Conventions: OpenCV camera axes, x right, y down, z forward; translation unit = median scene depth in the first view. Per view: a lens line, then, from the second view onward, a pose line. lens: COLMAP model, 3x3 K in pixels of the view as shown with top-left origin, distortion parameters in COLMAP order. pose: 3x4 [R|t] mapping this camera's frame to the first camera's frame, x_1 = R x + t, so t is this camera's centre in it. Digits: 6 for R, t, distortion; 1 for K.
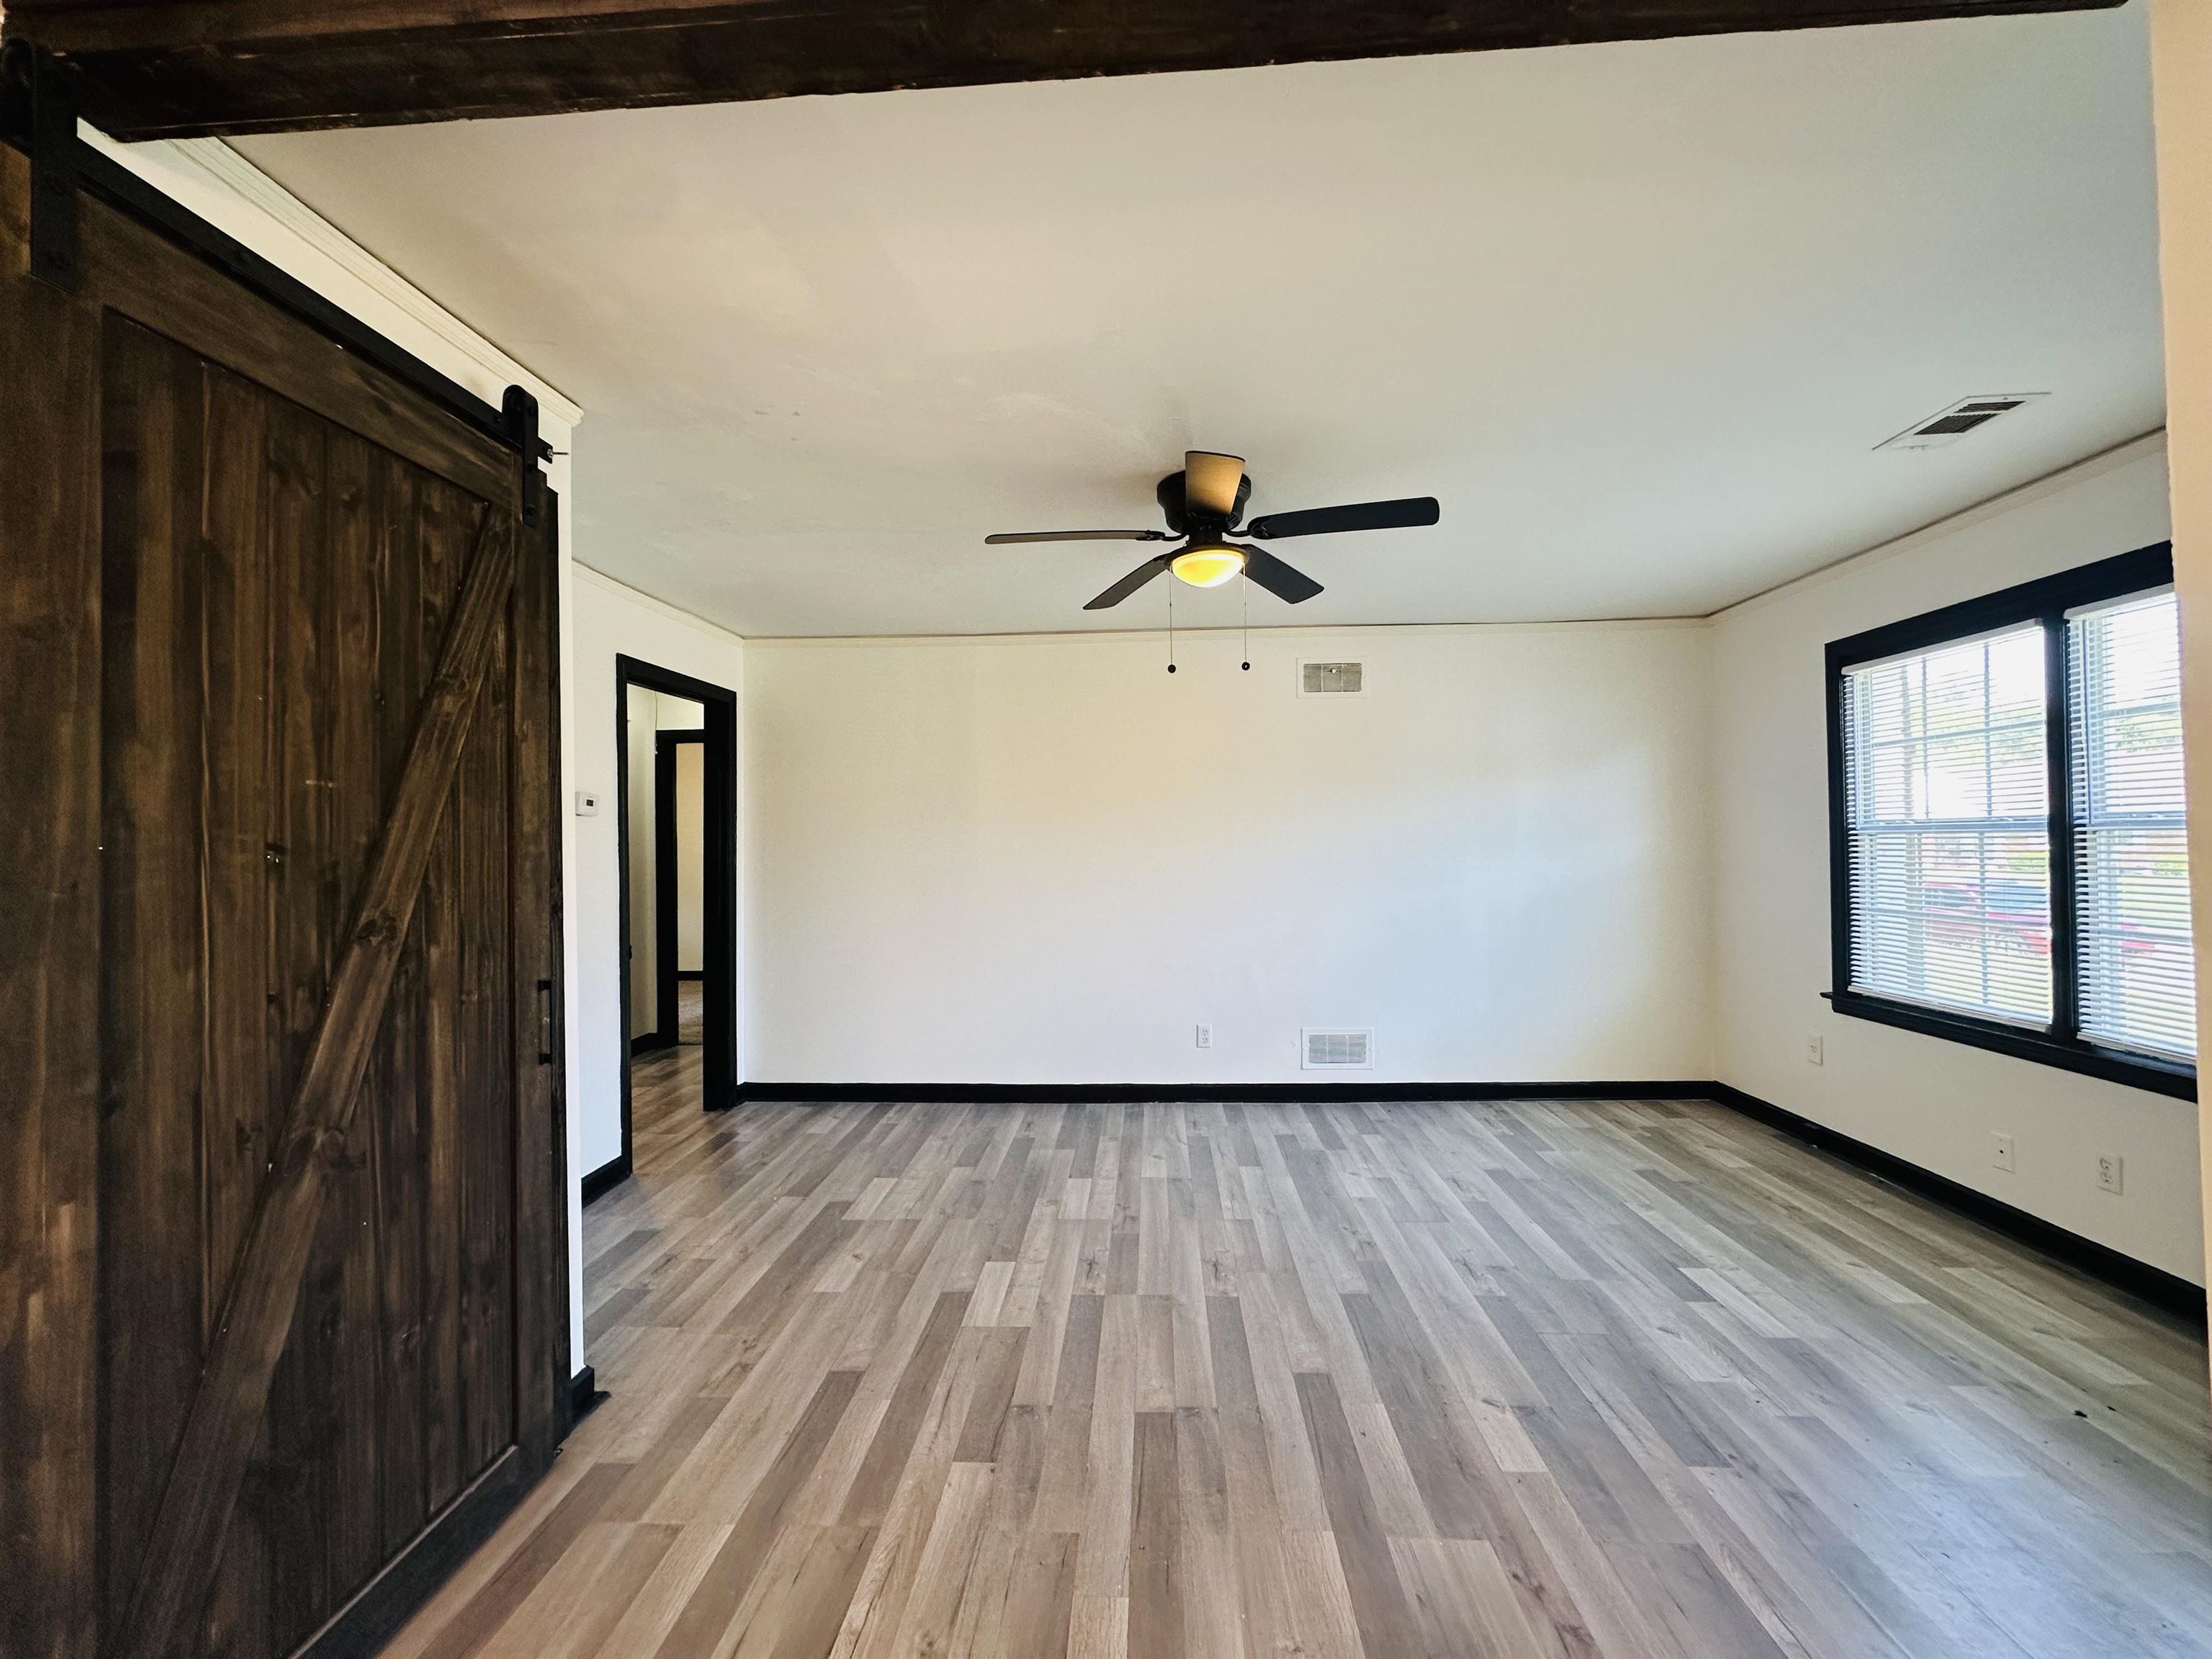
lens RADIAL K [[885.9, 0, 1107.5], [0, 885.9, 826.2], [0, 0, 1]] dist [-0.002002, -0.000194]
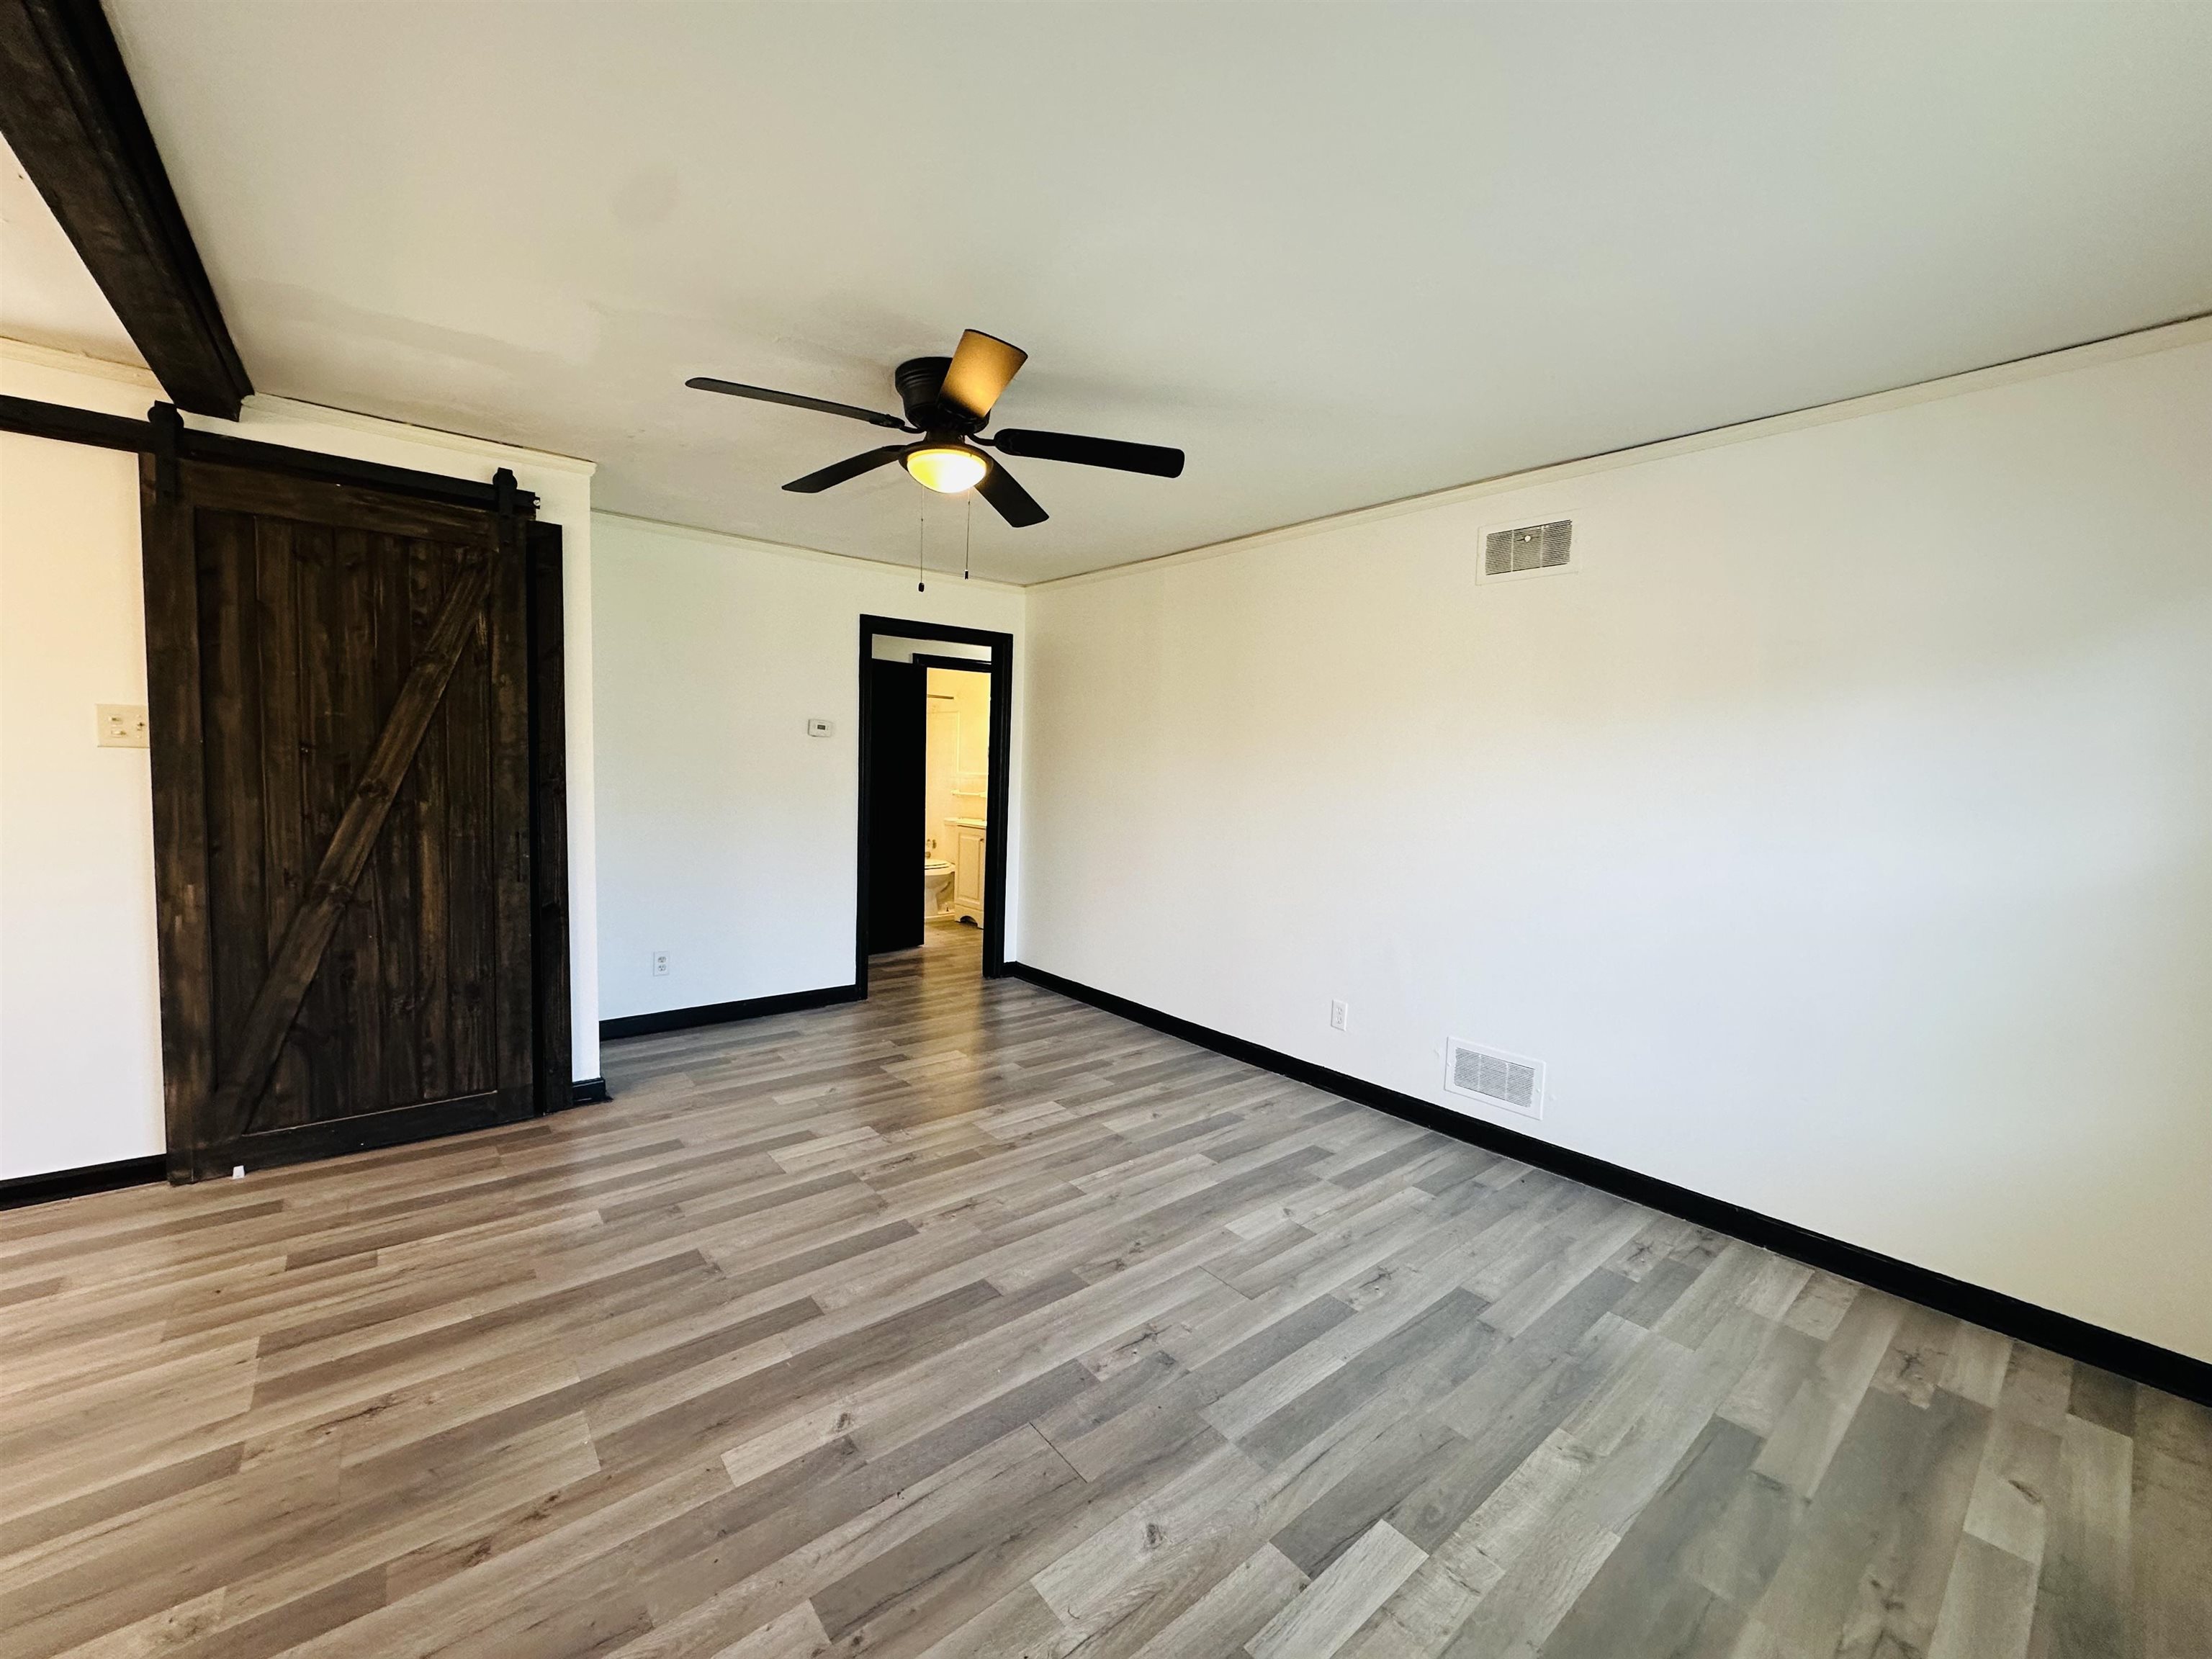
lens RADIAL K [[885.9, 0, 1107.5], [0, 885.9, 826.2], [0, 0, 1]] dist [-0.002002, -0.000194]
pose [[0.671379, 0.085484, -0.736167, 1.366573], [-0.027333, 0.995506, 0.090671, -0.018002], [0.740610, -0.040753, 0.670699, 0.720648]]
